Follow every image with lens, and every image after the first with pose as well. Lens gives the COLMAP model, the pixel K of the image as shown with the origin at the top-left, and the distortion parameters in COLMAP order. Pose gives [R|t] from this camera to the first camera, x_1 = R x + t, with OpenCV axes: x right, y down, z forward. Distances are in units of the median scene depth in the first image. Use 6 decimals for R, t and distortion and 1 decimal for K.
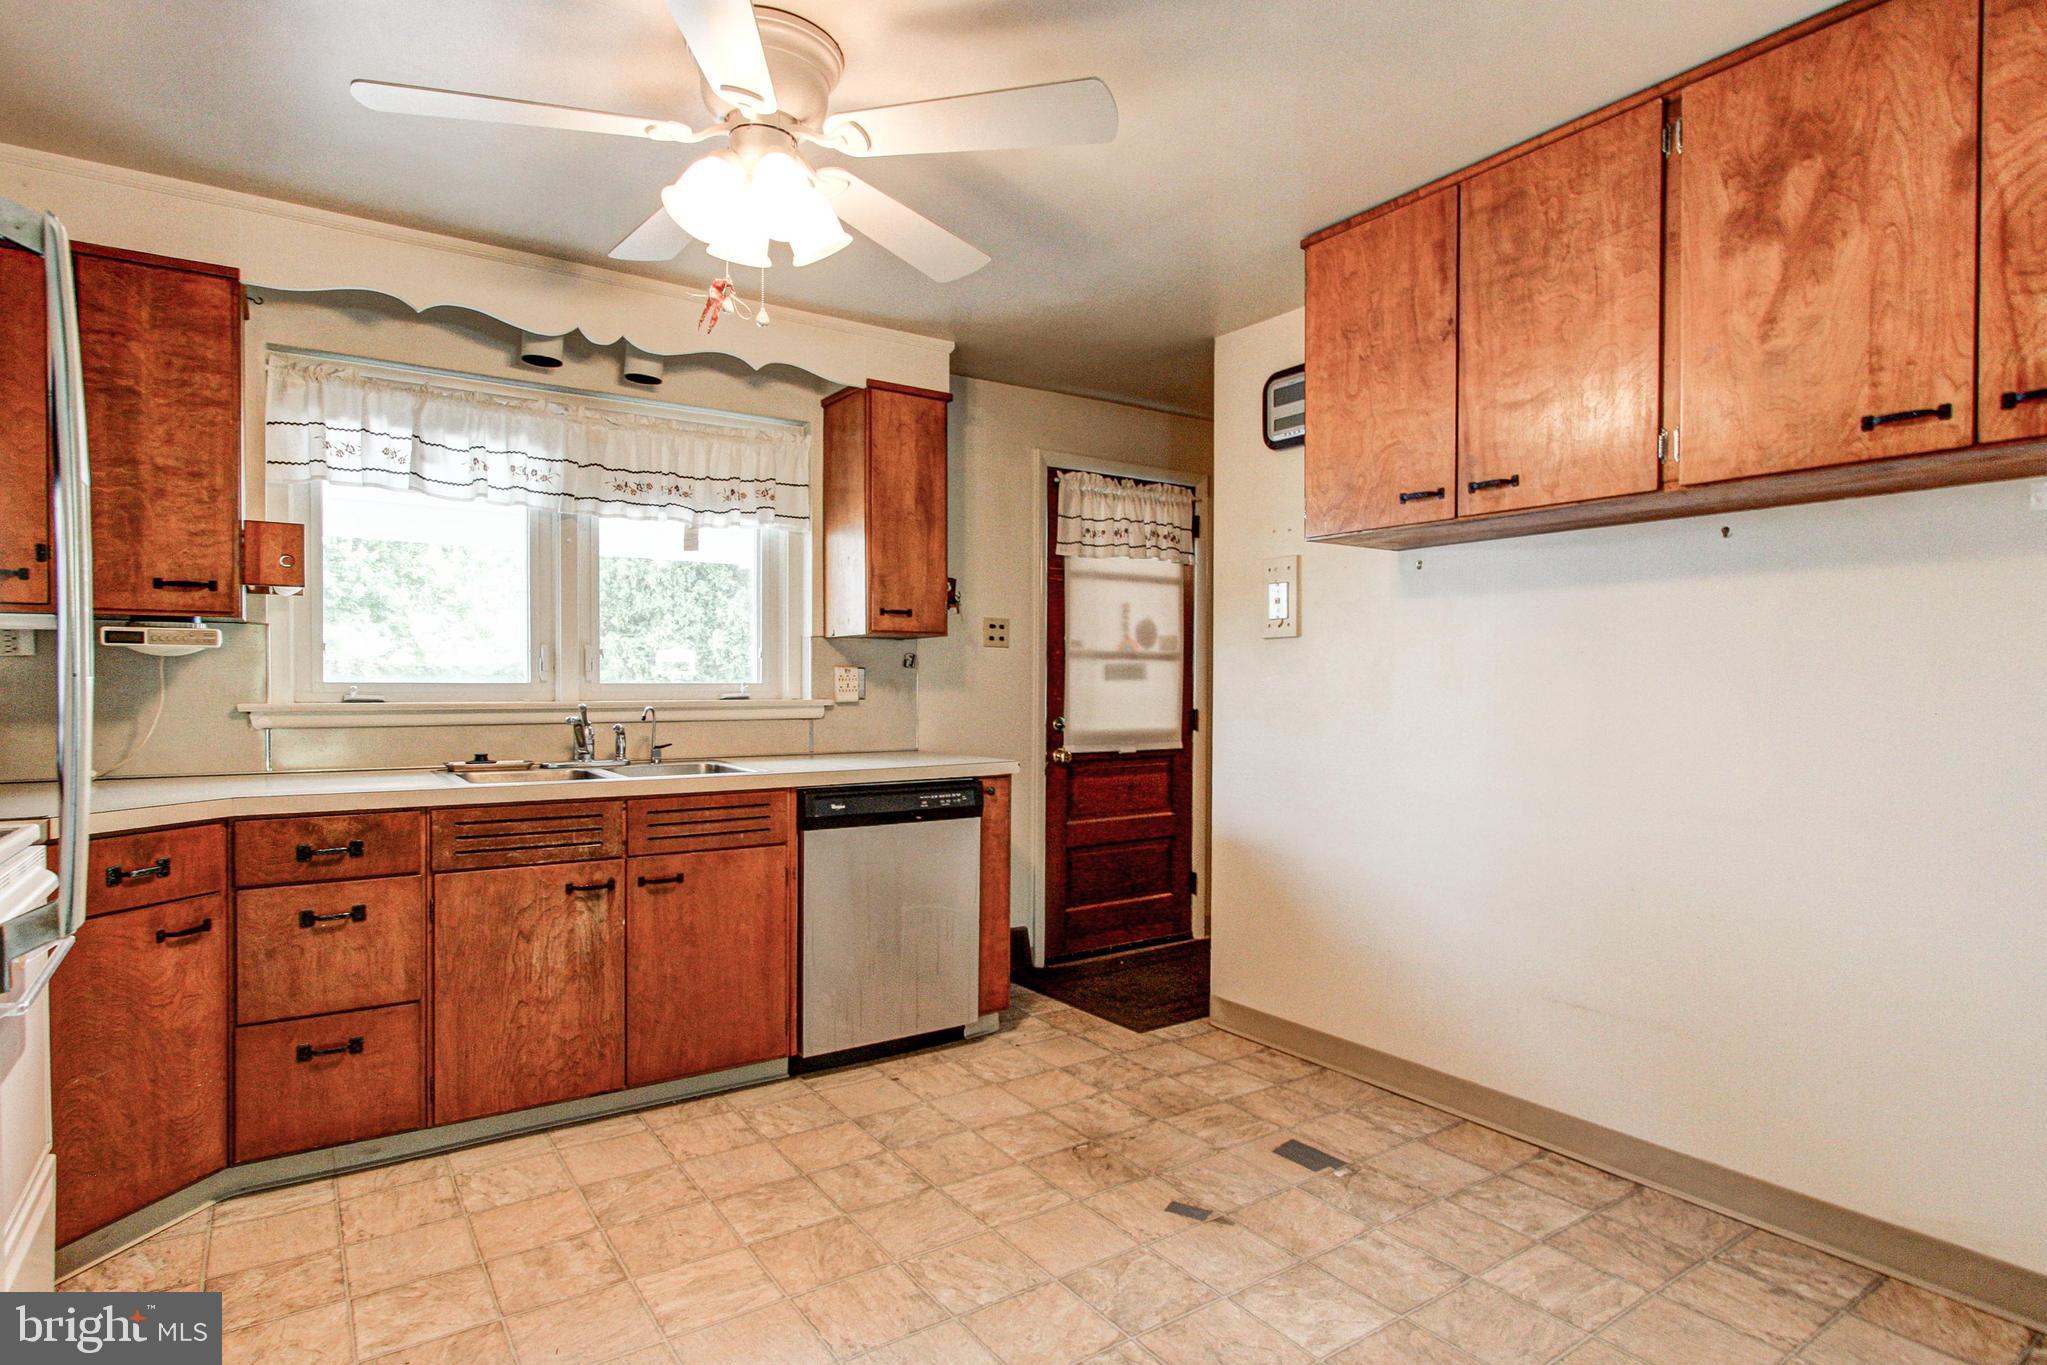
lens RADIAL K [[1080.7, 0, 1027.0], [0, 1080.7, 699.9], [0, 0, 1]] dist [-0.021993, 0.015188]
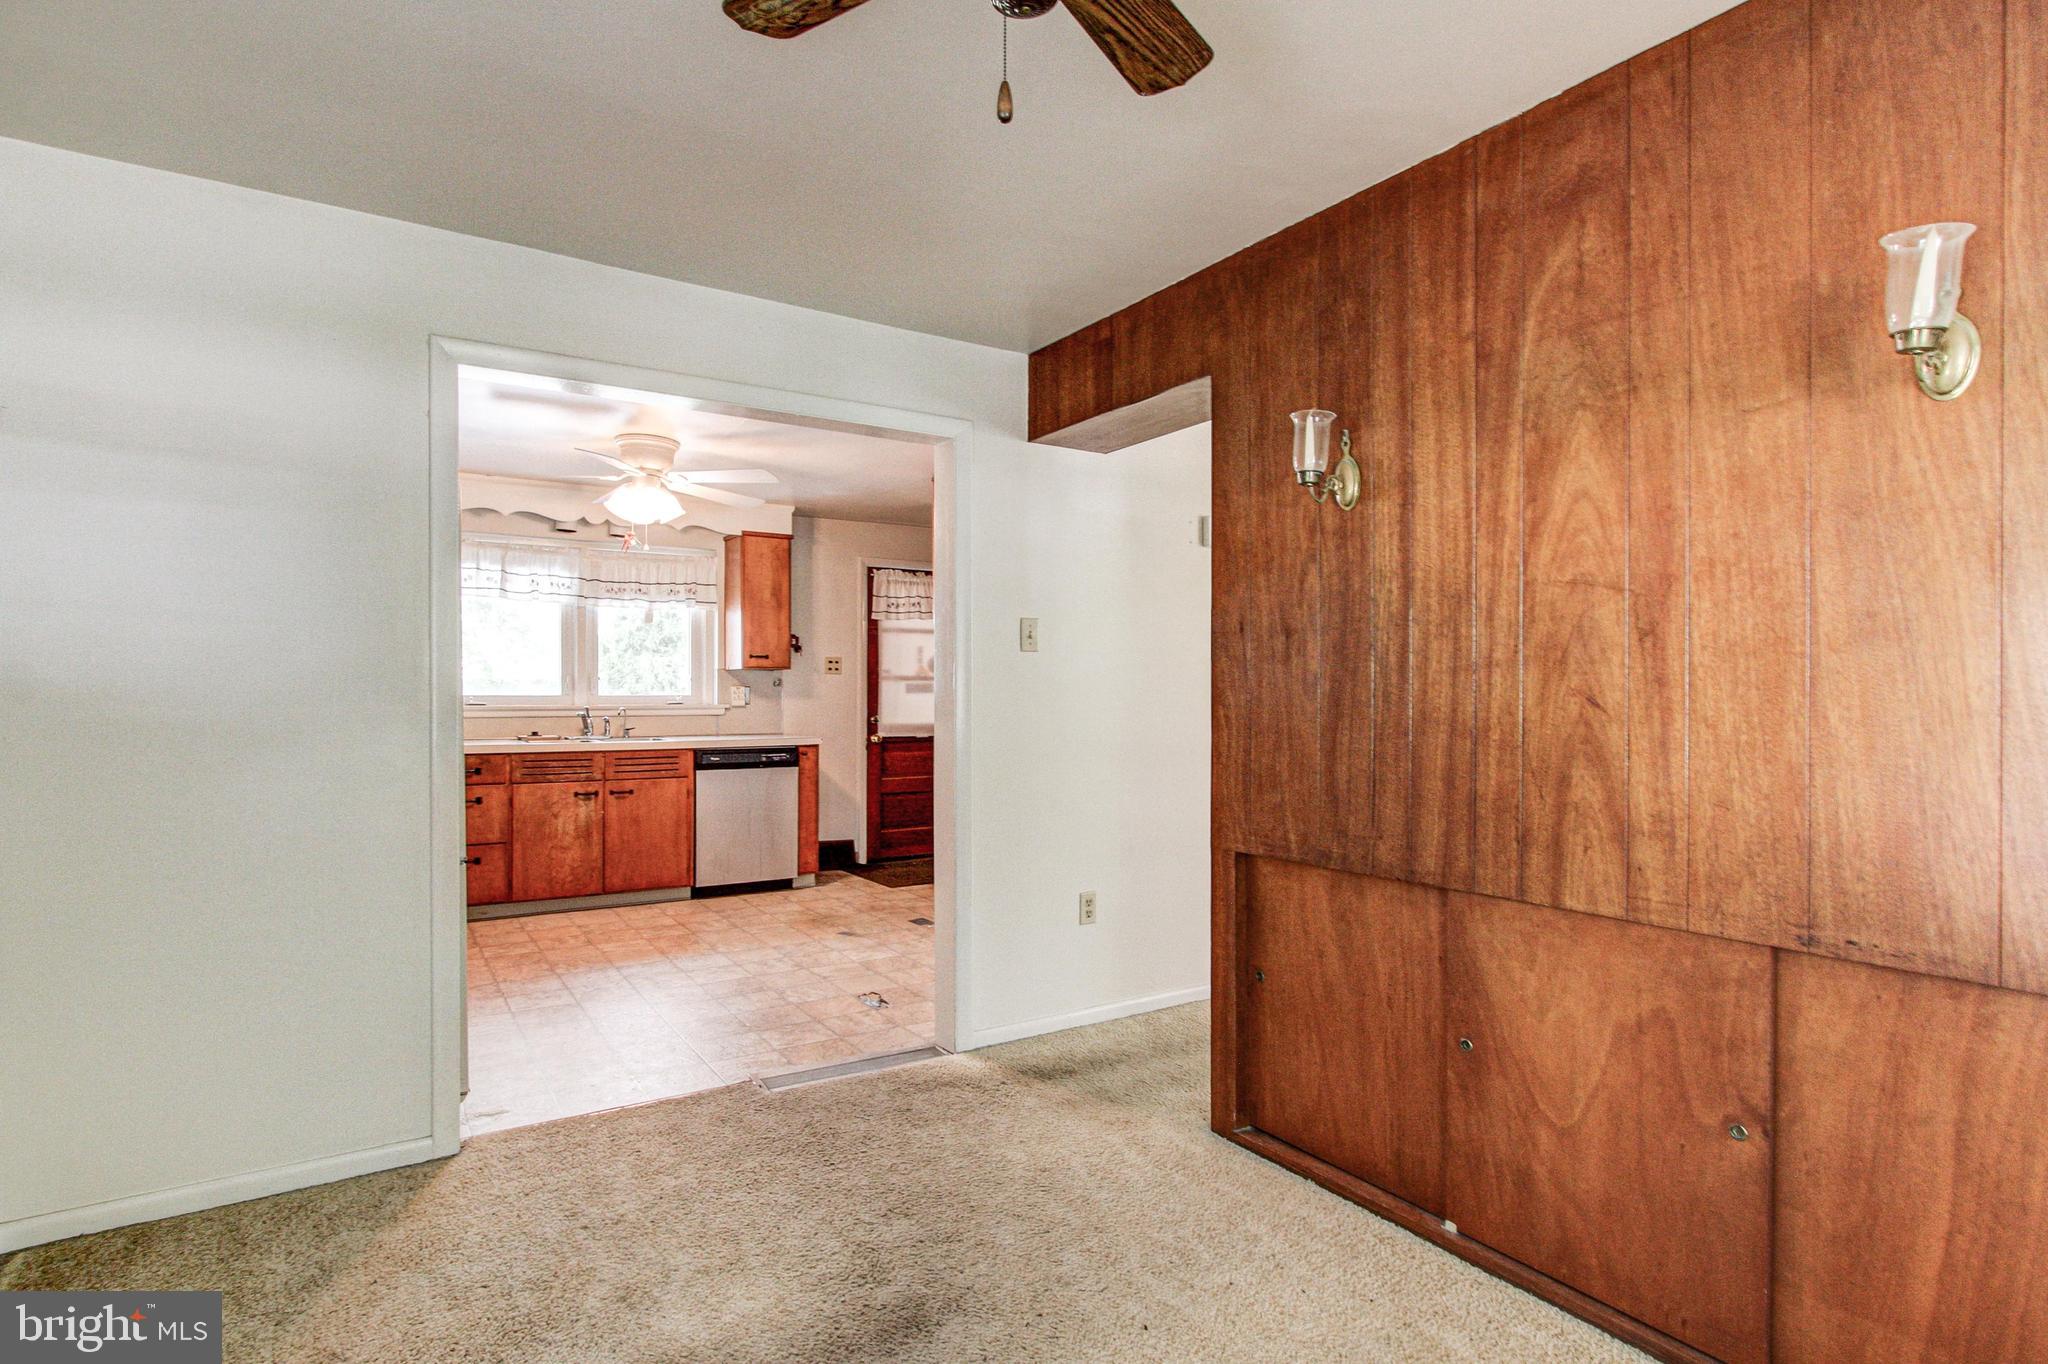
lens RADIAL K [[1045.0, 0, 1030.7], [0, 1045.0, 697.7], [0, 0, 1]] dist [-0.015521, 0.005707]
pose [[0.999573, -0.000682, -0.029224, 0.455652], [0.000342, 0.999932, -0.011628, 0.010725], [0.029230, 0.011613, 0.999505, -0.880181]]
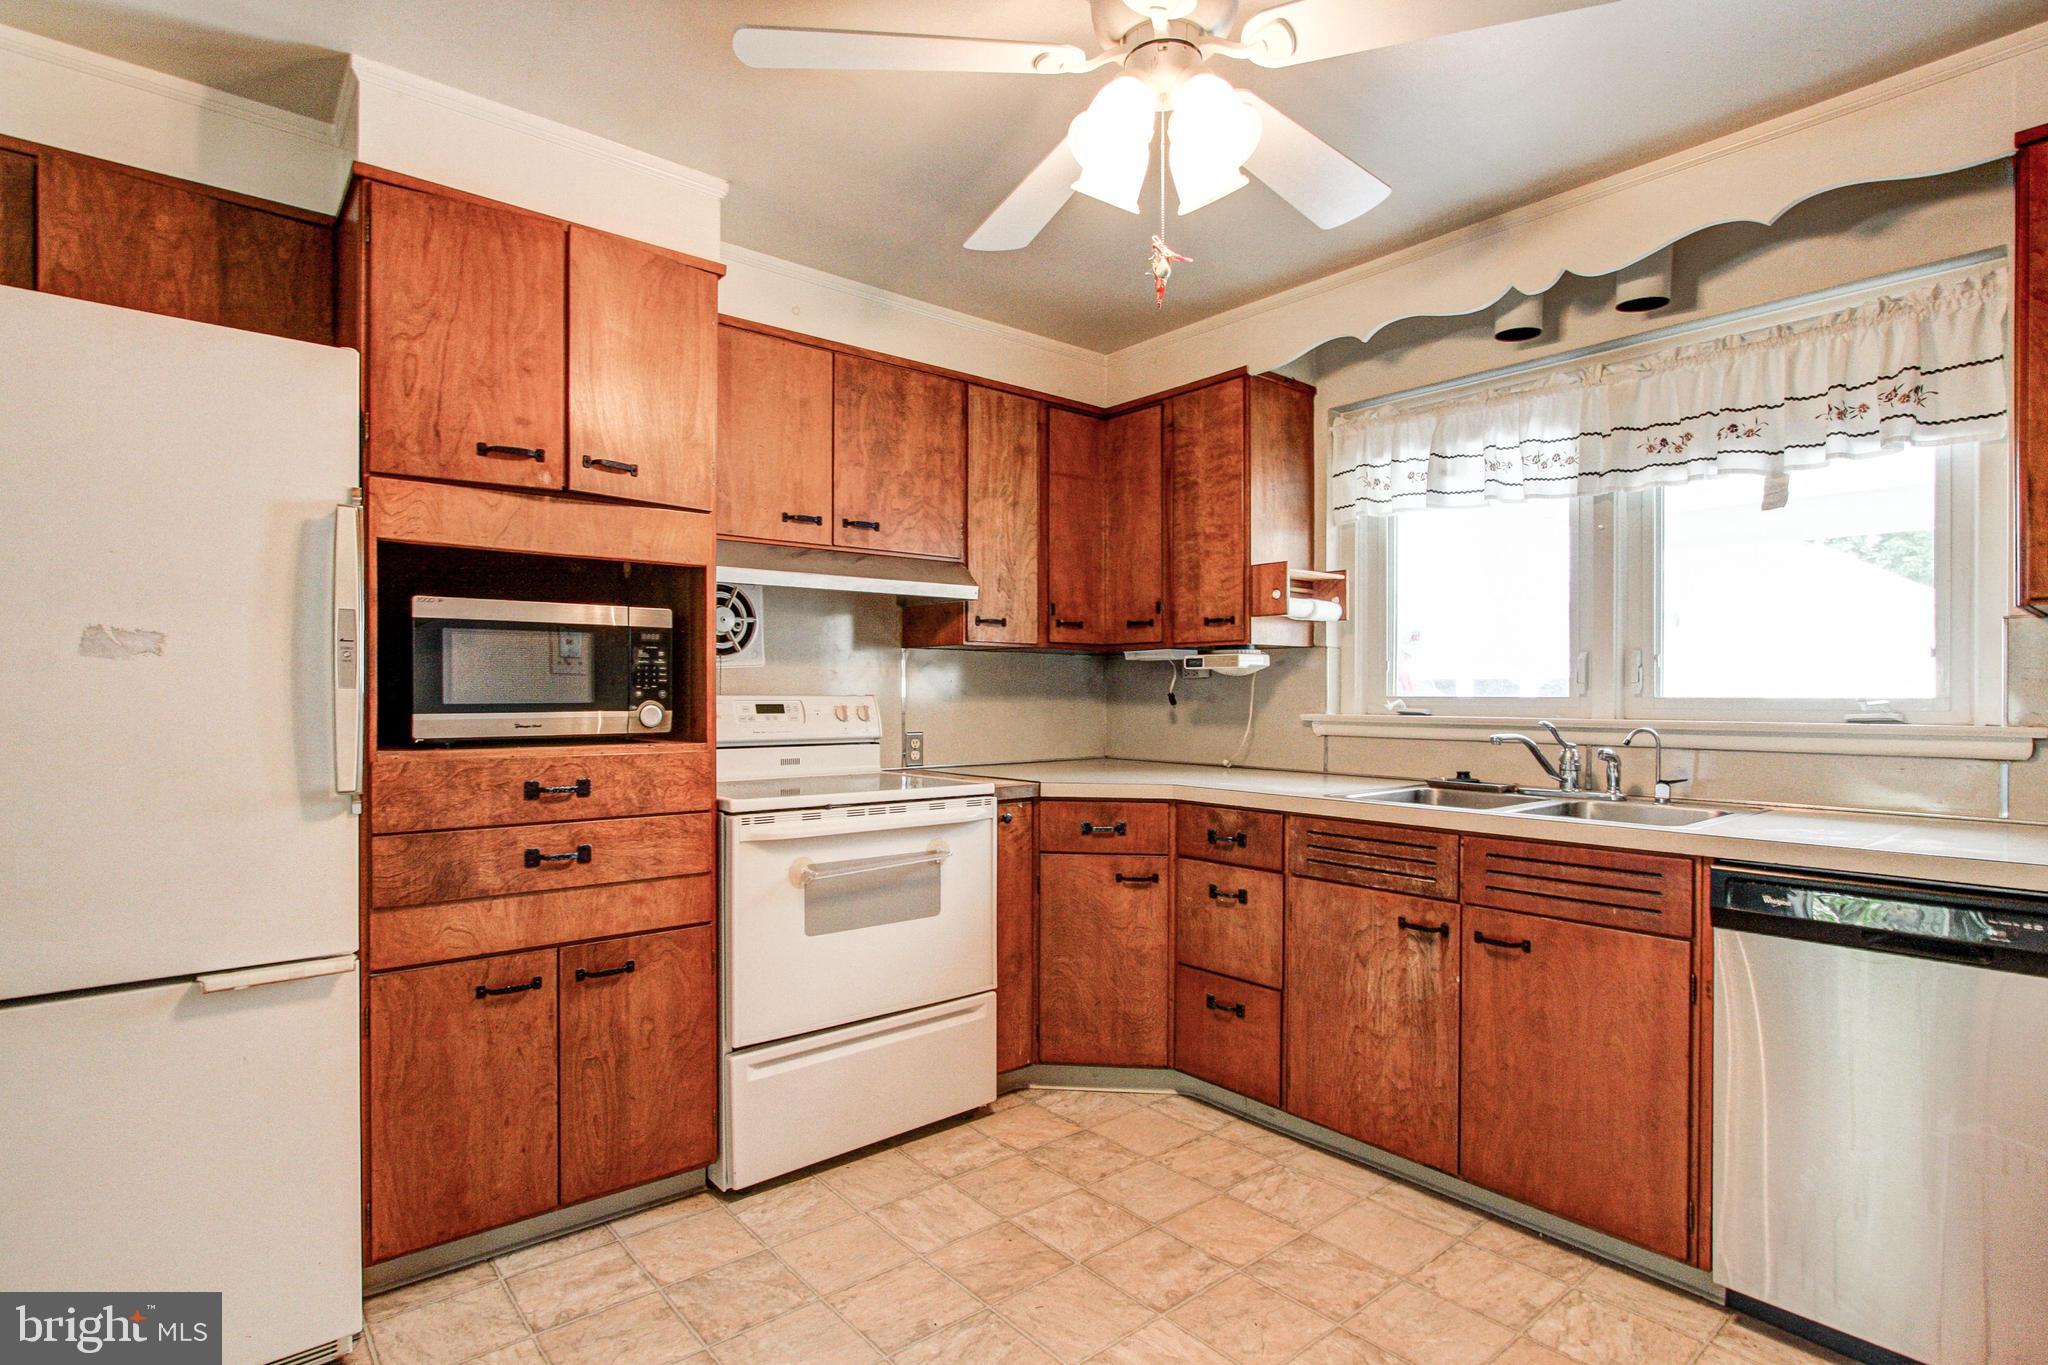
lens RADIAL K [[1023.8, 0, 1024.2], [0, 1023.8, 696.2], [0, 0, 1]] dist [-0.019820, 0.010348]
pose [[0.089897, -0.000641, -0.995951, 0.356859], [-0.018820, 0.999820, -0.002342, -0.006713], [0.995773, 0.018954, 0.089868, 0.532608]]
